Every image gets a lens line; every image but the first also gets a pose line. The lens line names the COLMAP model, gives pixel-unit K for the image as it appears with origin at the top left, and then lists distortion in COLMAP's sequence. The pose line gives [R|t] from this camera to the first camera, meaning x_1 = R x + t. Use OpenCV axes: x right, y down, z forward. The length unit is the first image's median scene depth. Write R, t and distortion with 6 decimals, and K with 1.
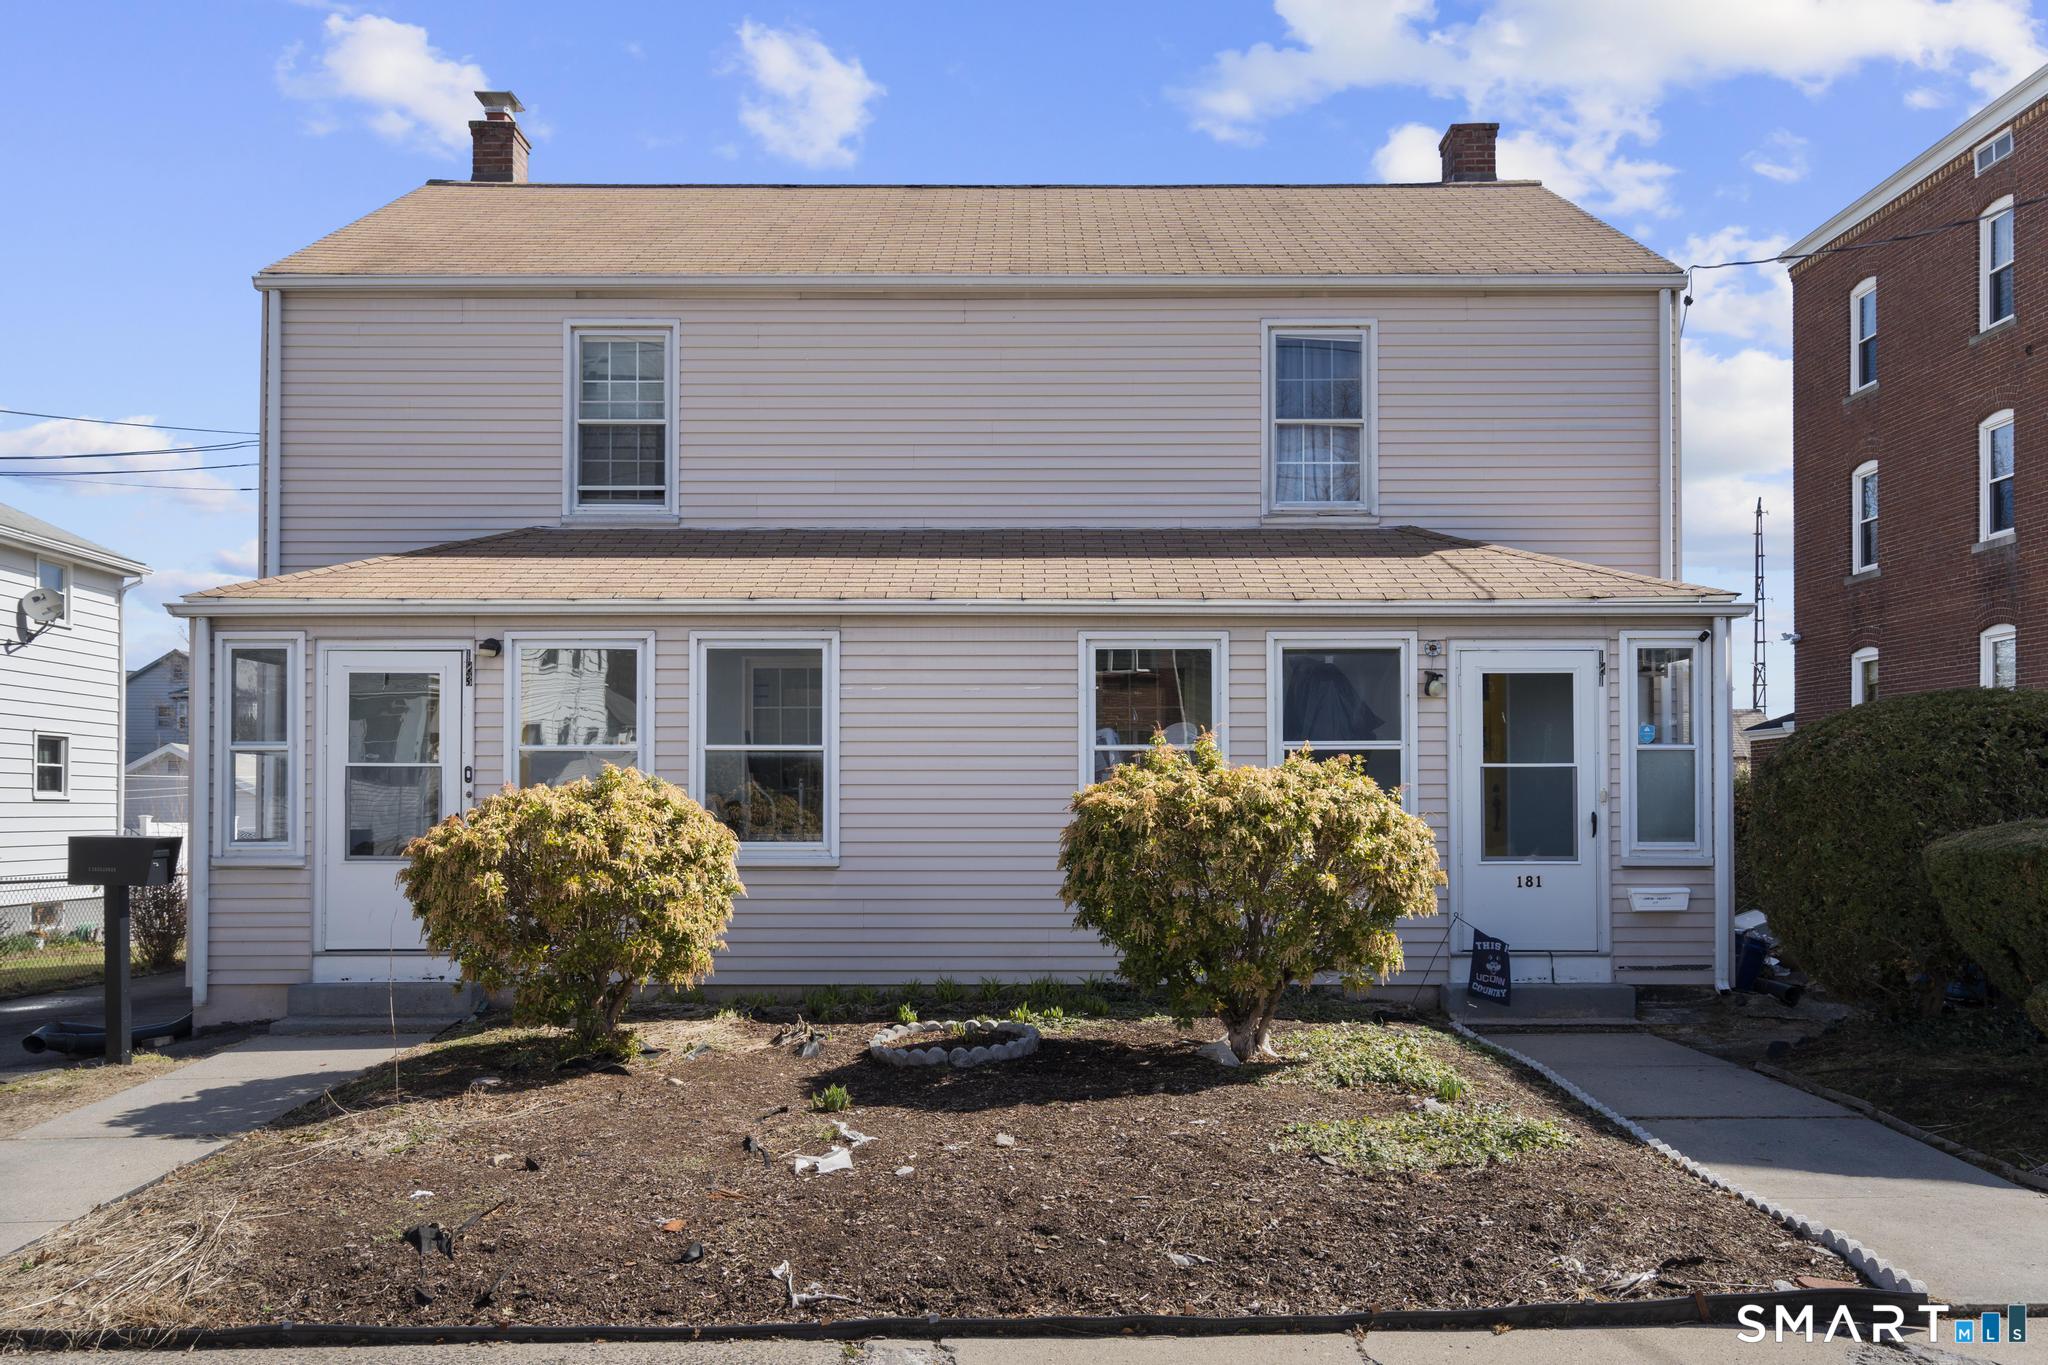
lens RADIAL K [[1639.9, 0, 1039.0], [0, 1639.9, 788.6], [0, 0, 1]] dist [0.002768, 0.009799]
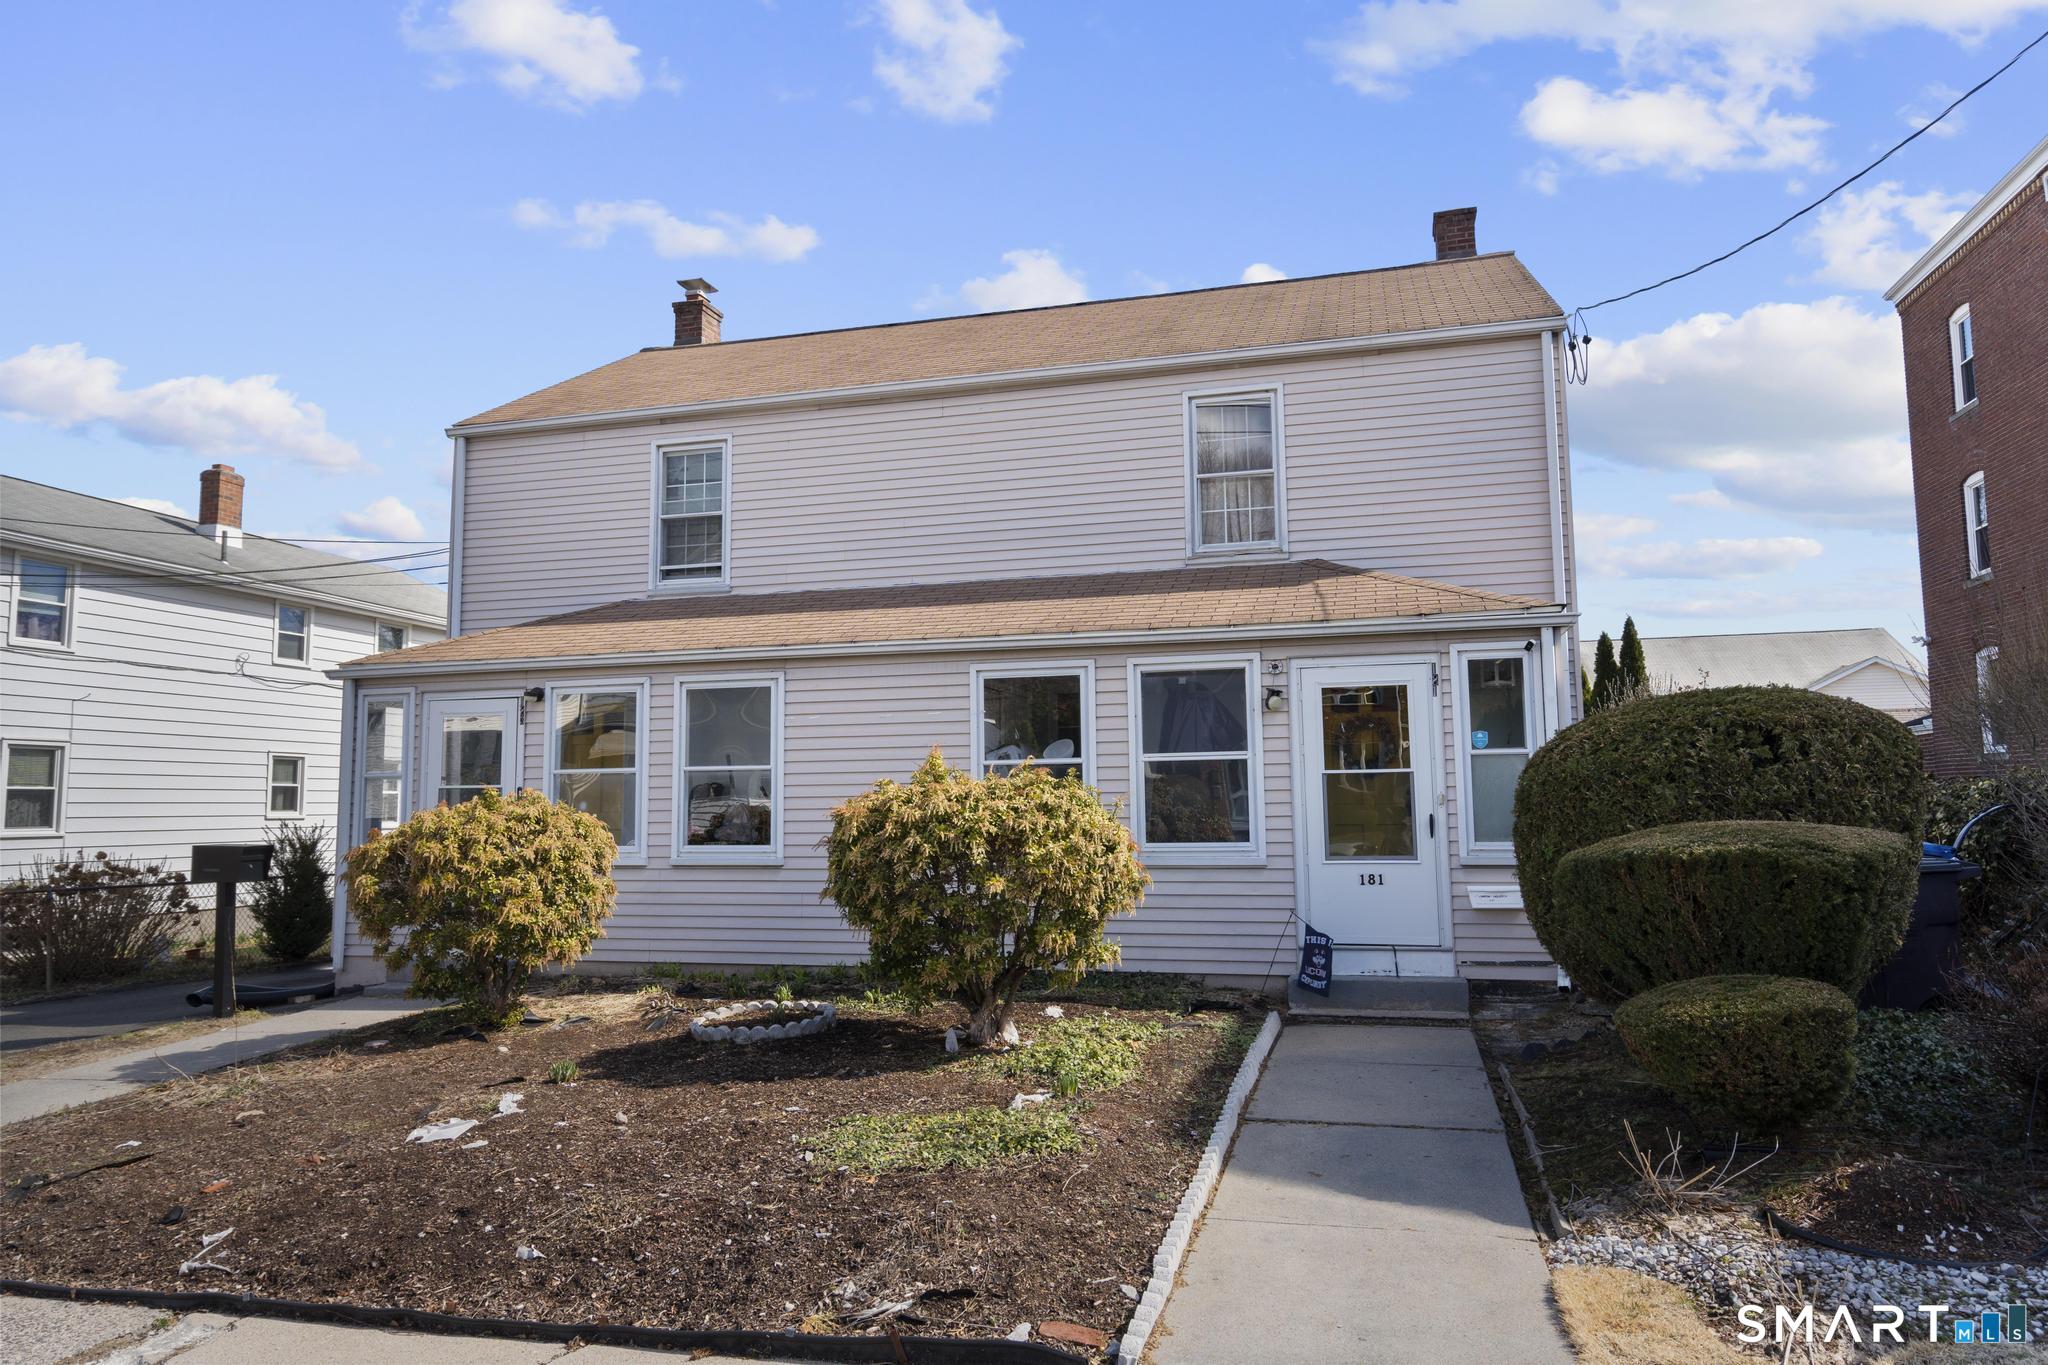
lens RADIAL K [[1299.1, 0, 1024.0], [0, 1299.1, 682.5], [0, 0, 1]] dist [0.006938, 0.000310]
pose [[0.967829, -0.035334, -0.249114, 0.294207], [0.014477, 0.996270, -0.085065, -0.002842], [0.251190, 0.078722, 0.964731, 0.110143]]
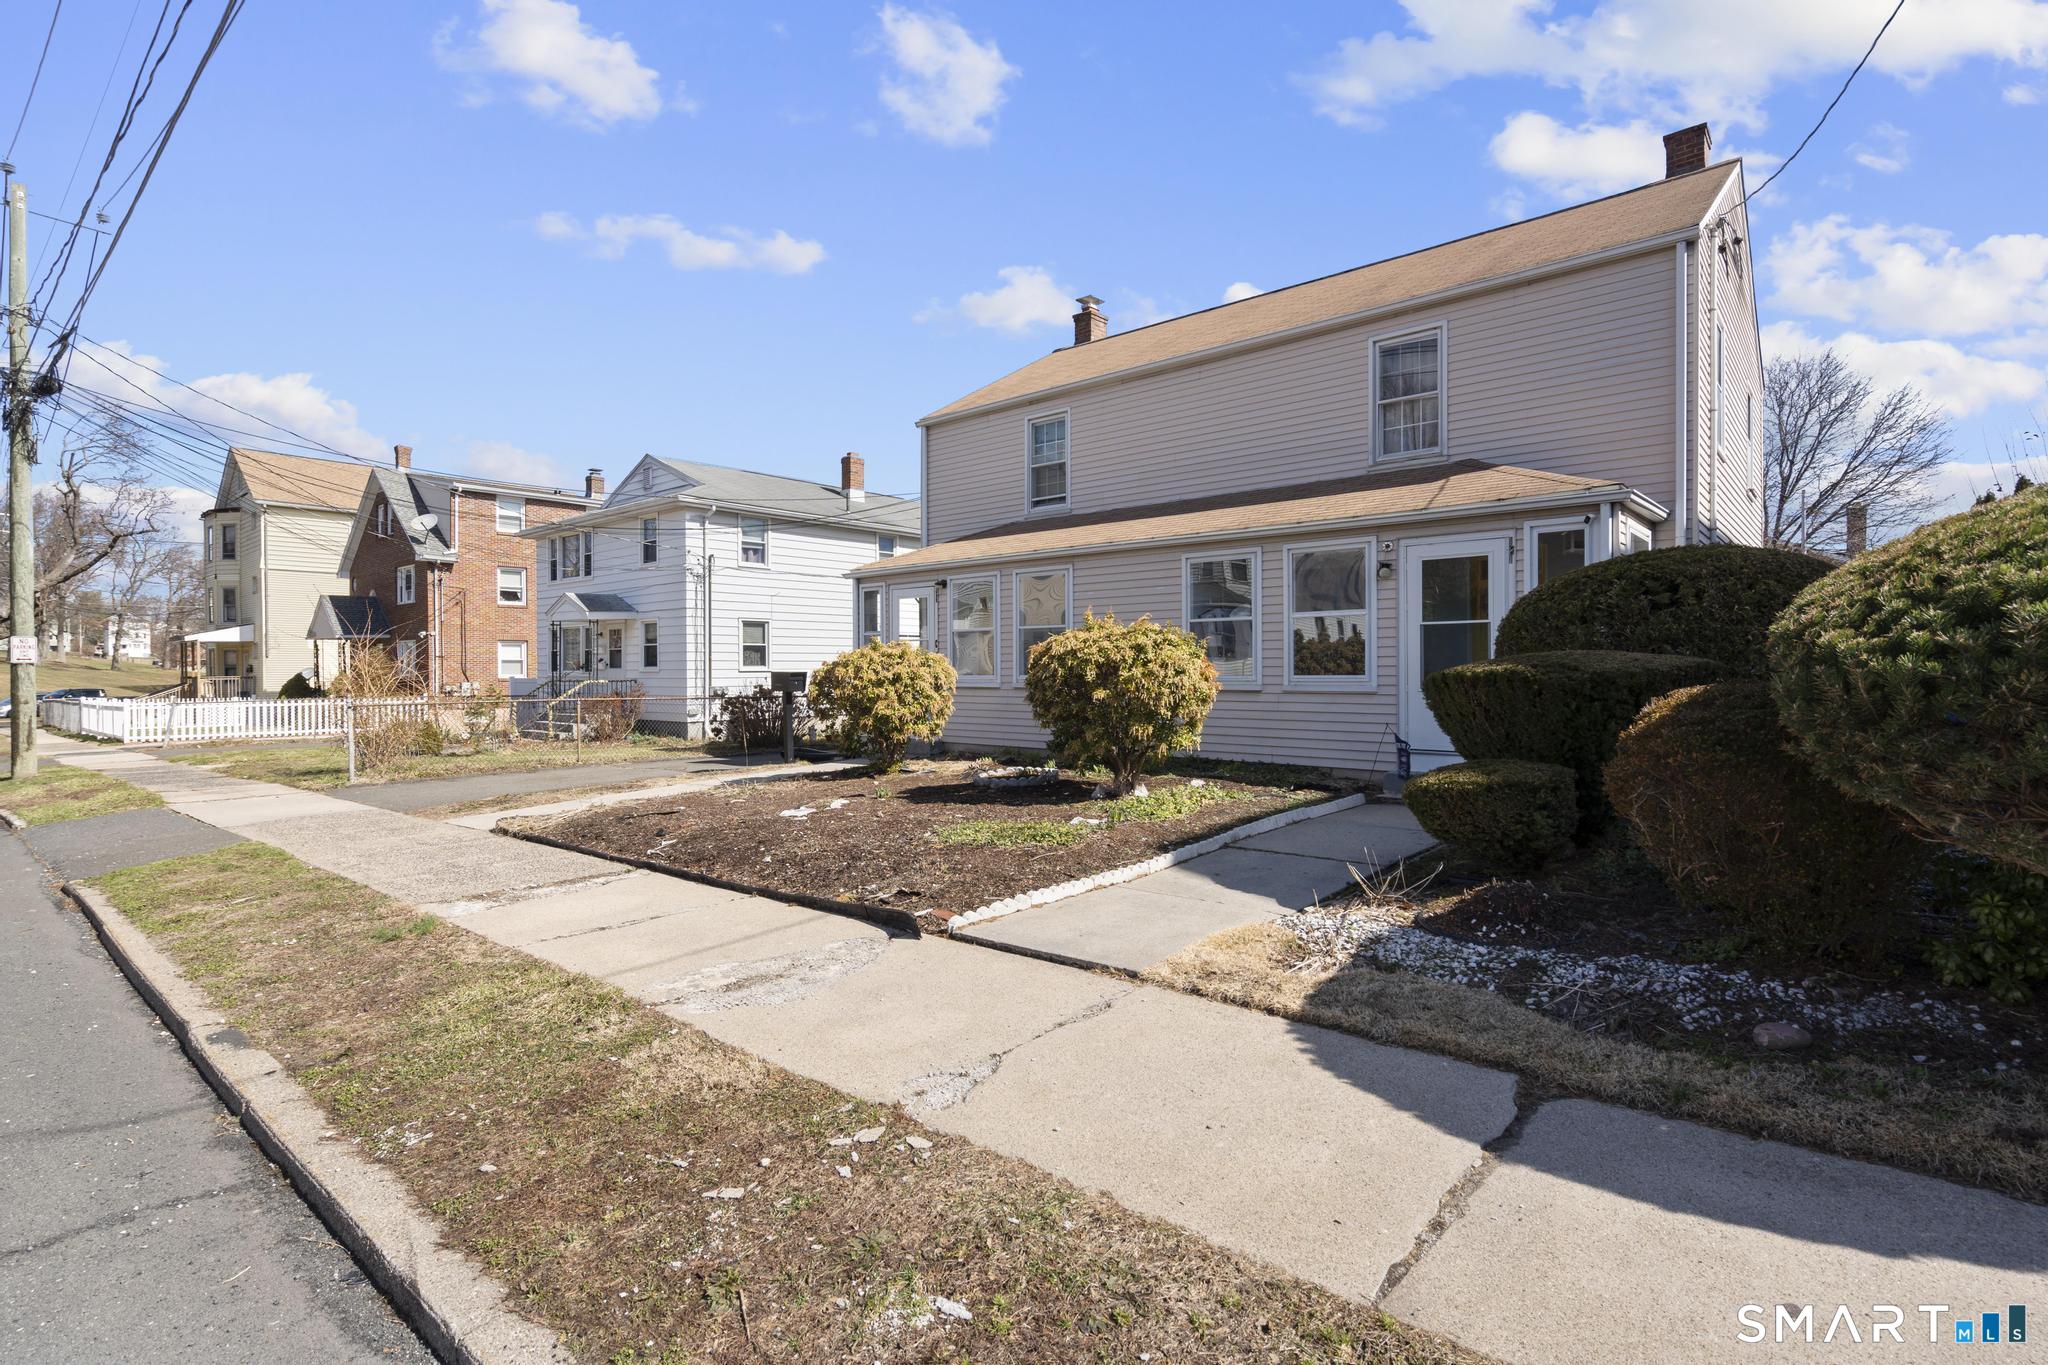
lens RADIAL K [[940.2, 0, 1028.2], [0, 940.2, 676.4], [0, 0, 1]] dist [0.001301, 0.000045]
pose [[0.770004, 0.001822, -0.638037, 0.534298], [0.013013, 0.999743, 0.018560, 0.012766], [0.637907, -0.022594, 0.769782, 0.129366]]
